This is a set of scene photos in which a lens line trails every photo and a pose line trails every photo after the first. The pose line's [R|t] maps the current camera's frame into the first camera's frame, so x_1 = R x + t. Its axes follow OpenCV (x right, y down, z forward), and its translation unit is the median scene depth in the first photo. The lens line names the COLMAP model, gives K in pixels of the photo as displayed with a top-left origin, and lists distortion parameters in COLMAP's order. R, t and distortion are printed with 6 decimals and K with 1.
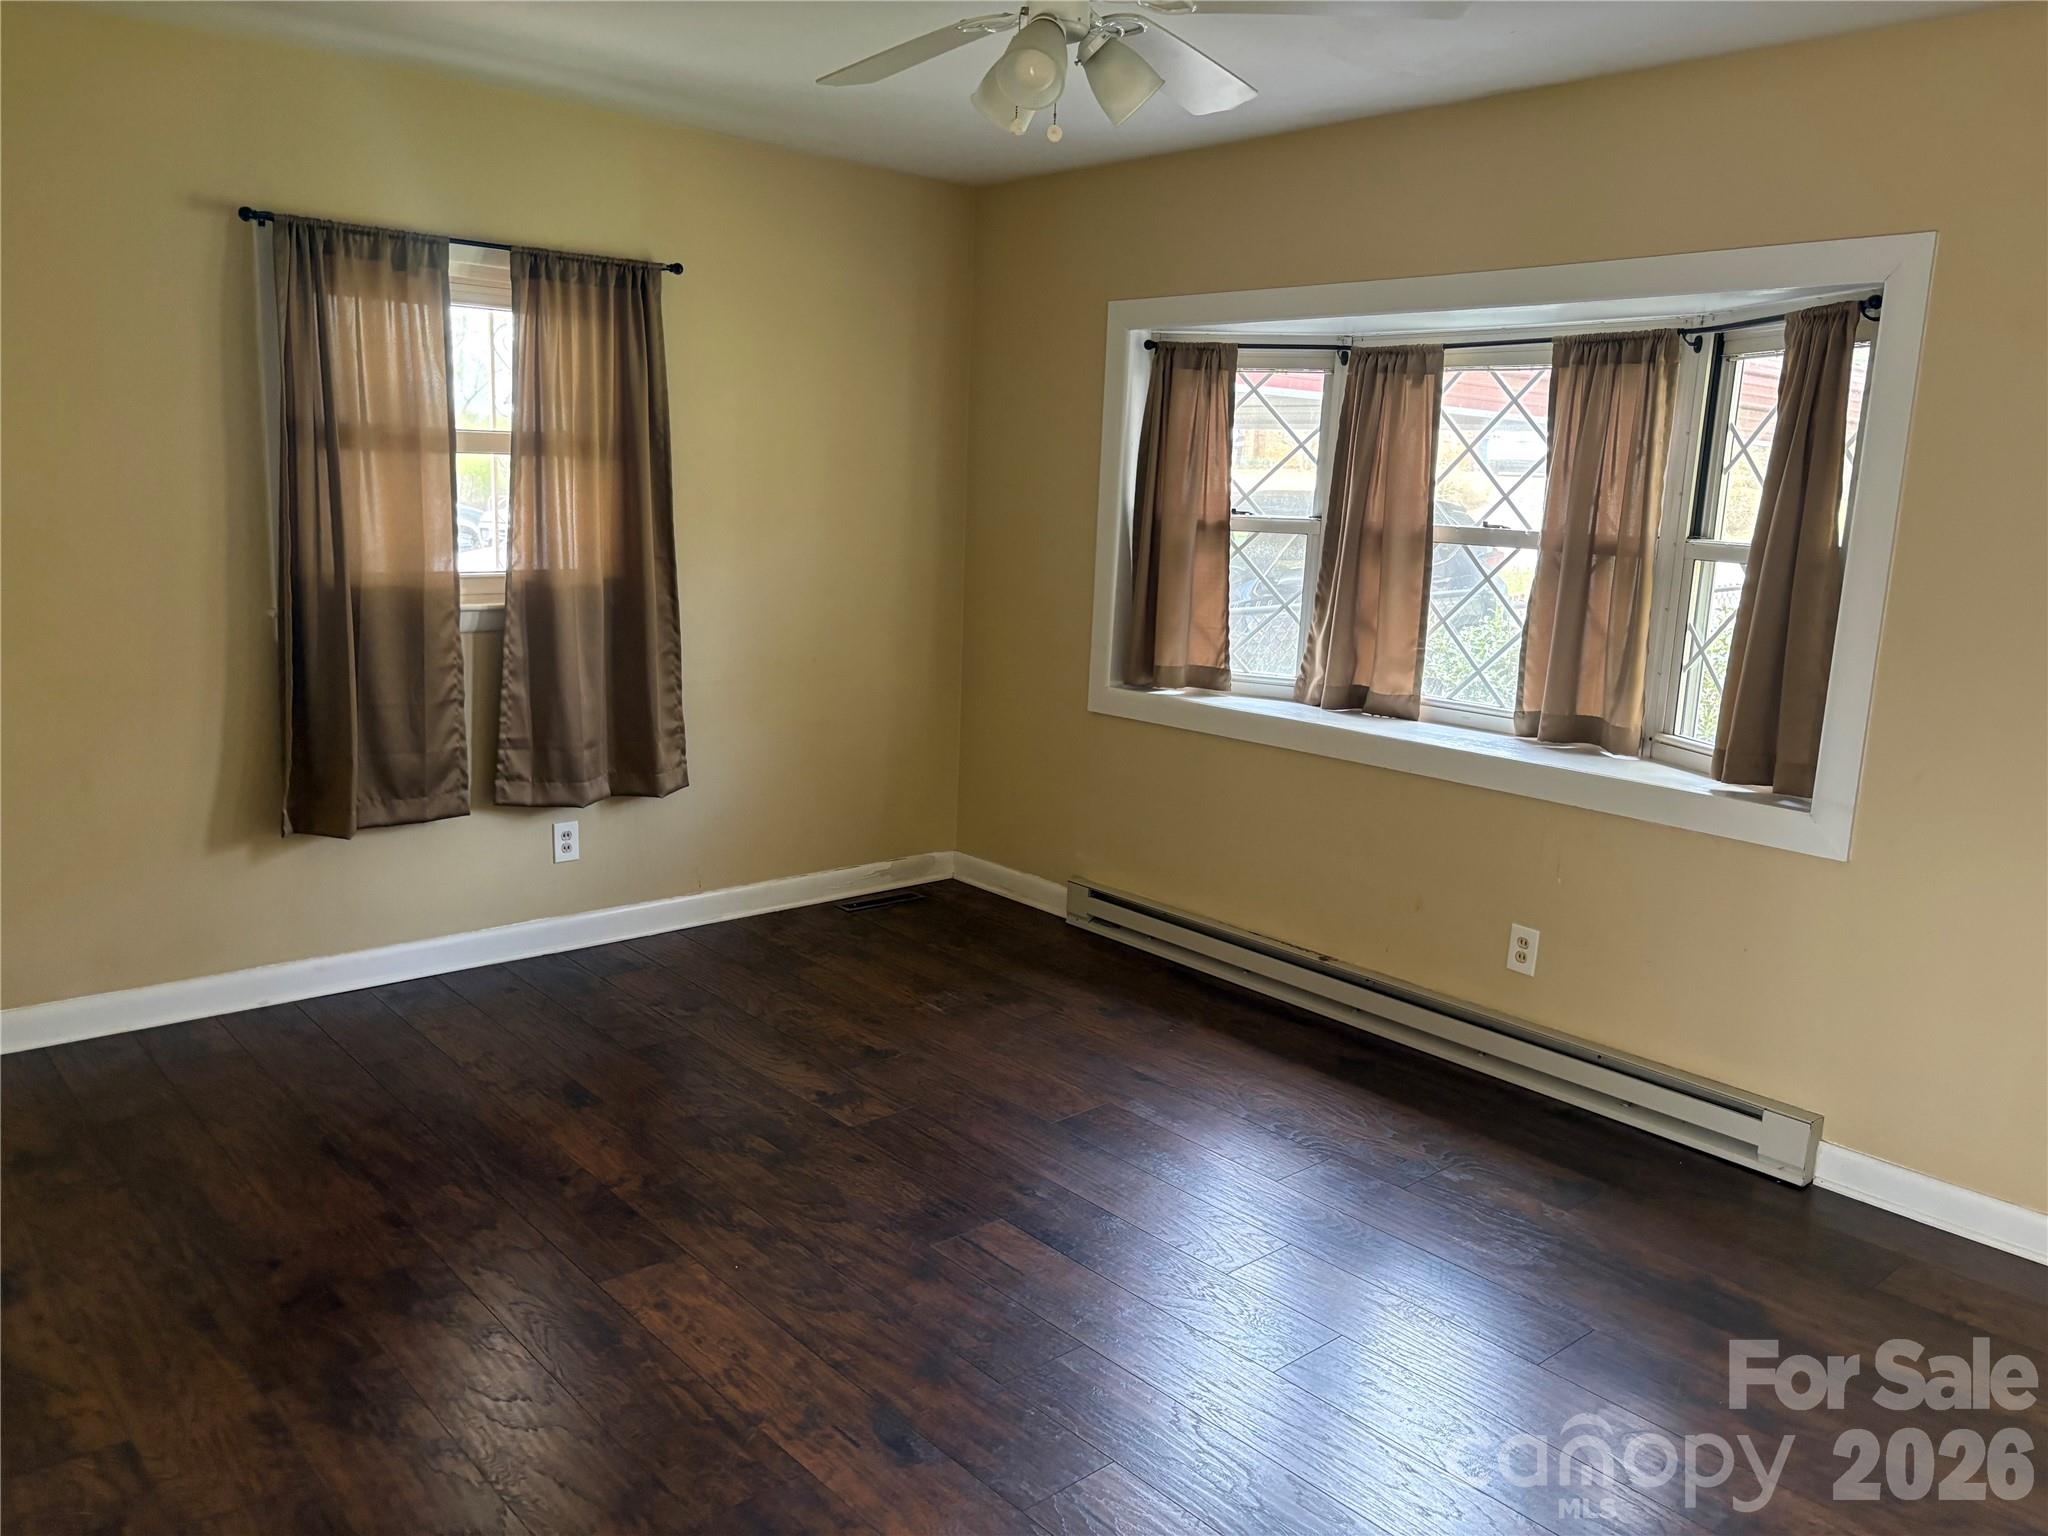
lens RADIAL K [[1588.5, 0, 1020.5], [0, 1588.5, 707.5], [0, 0, 1]] dist [-0.058318, 0.218710]
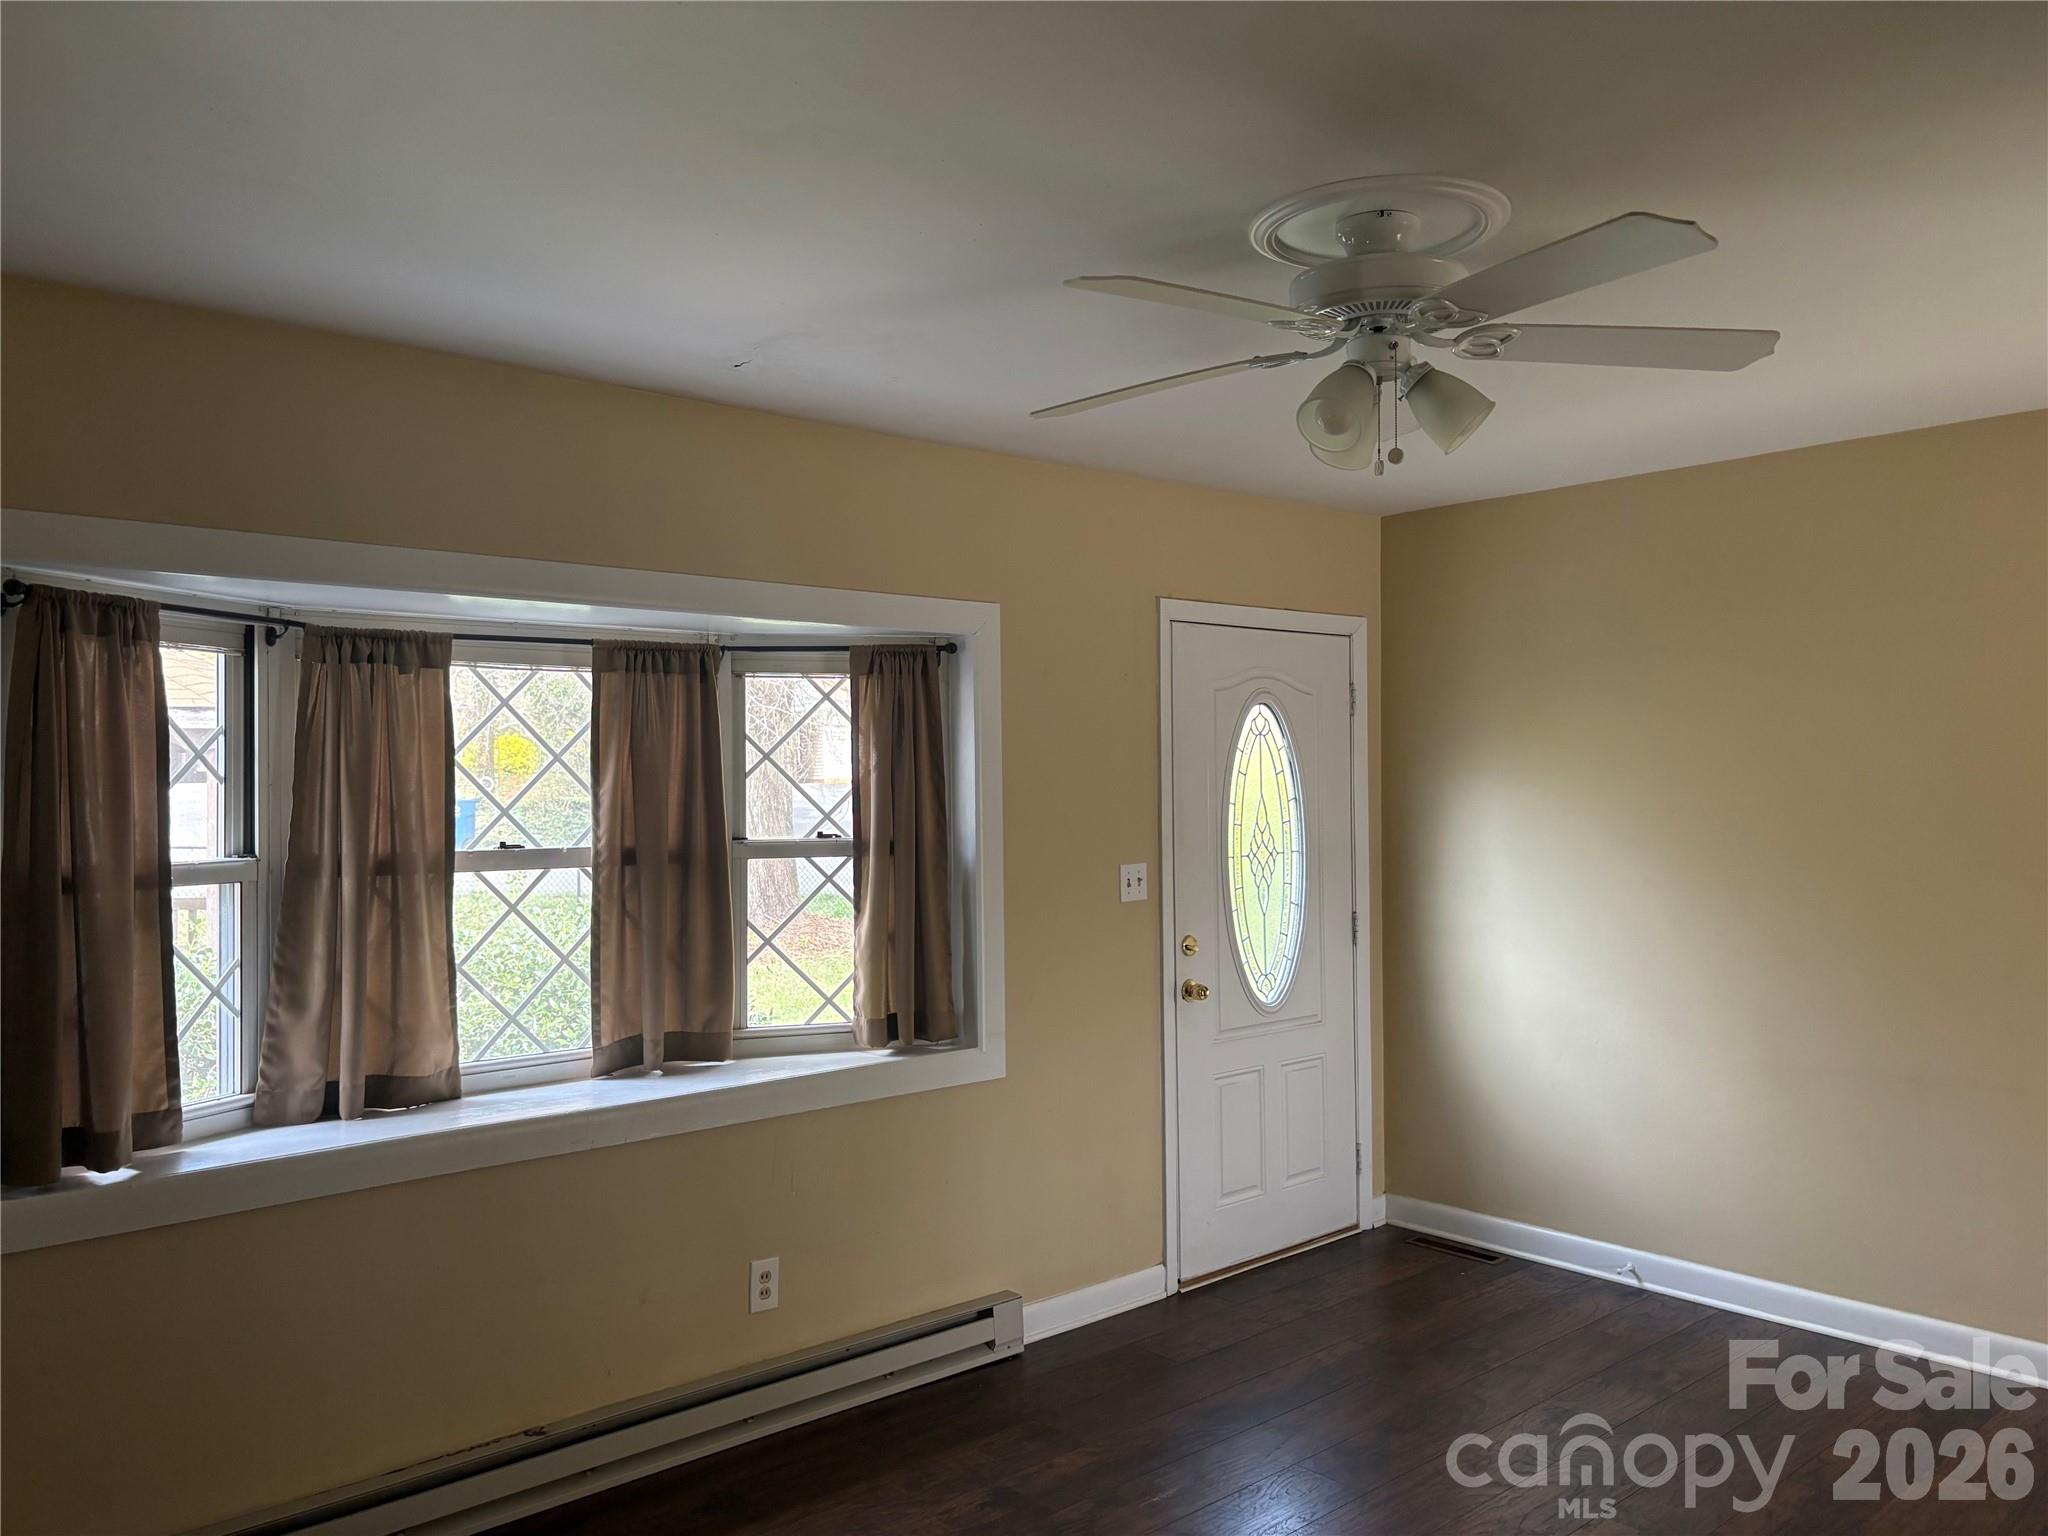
lens RADIAL K [[1543.2, 0, 1027.0], [0, 1543.2, 720.6], [0, 0, 1]] dist [0.001552, -0.006381]
pose [[-0.011492, 0.018079, 0.999771, -0.564578], [0.166607, 0.985895, -0.015913, -0.126871], [-0.985956, 0.166386, -0.014342, 0.752544]]
